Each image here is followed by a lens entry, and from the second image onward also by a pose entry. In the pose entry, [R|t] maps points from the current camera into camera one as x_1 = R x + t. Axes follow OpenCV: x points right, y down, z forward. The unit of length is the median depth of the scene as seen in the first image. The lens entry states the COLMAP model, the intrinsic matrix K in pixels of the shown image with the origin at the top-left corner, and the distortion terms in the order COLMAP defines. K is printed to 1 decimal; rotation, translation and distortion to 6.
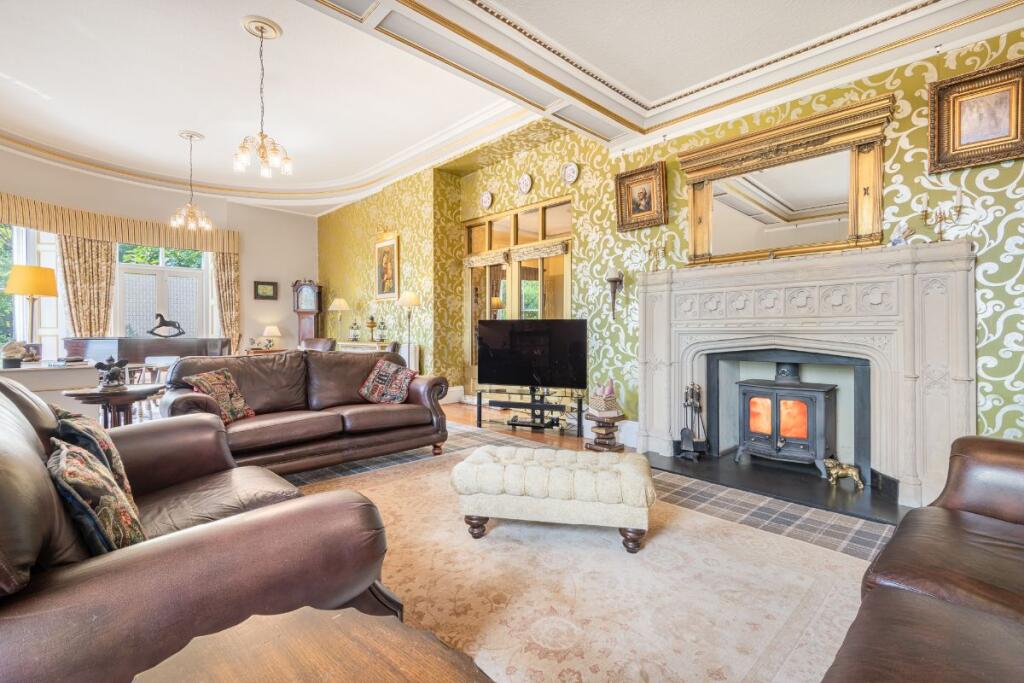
lens RADIAL K [[476.7, 0, 510.4], [0, 476.7, 334.4], [0, 0, 1]] dist [-0.004499, -0.000272]
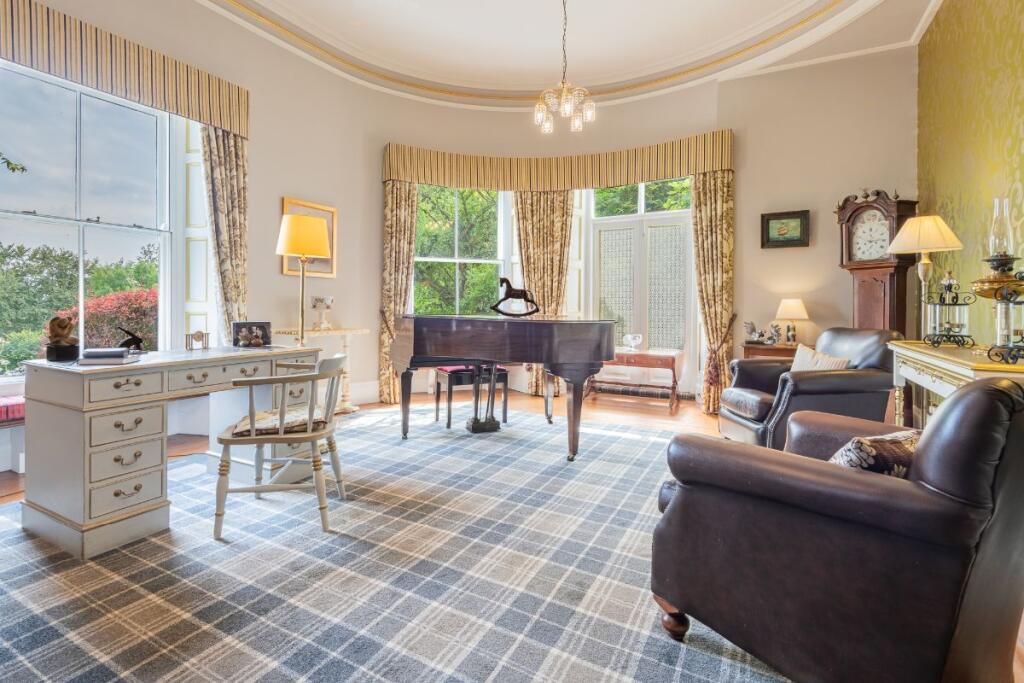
lens RADIAL K [[476.7, 0, 506.1], [0, 476.7, 310.0], [0, 0, 1]] dist [-0.004499, -0.000272]
pose [[0.270724, 0.012979, -0.962570, -0.123201], [-0.014869, 0.999846, 0.009300, -0.006947], [0.962542, 0.011794, 0.270875, 0.704188]]
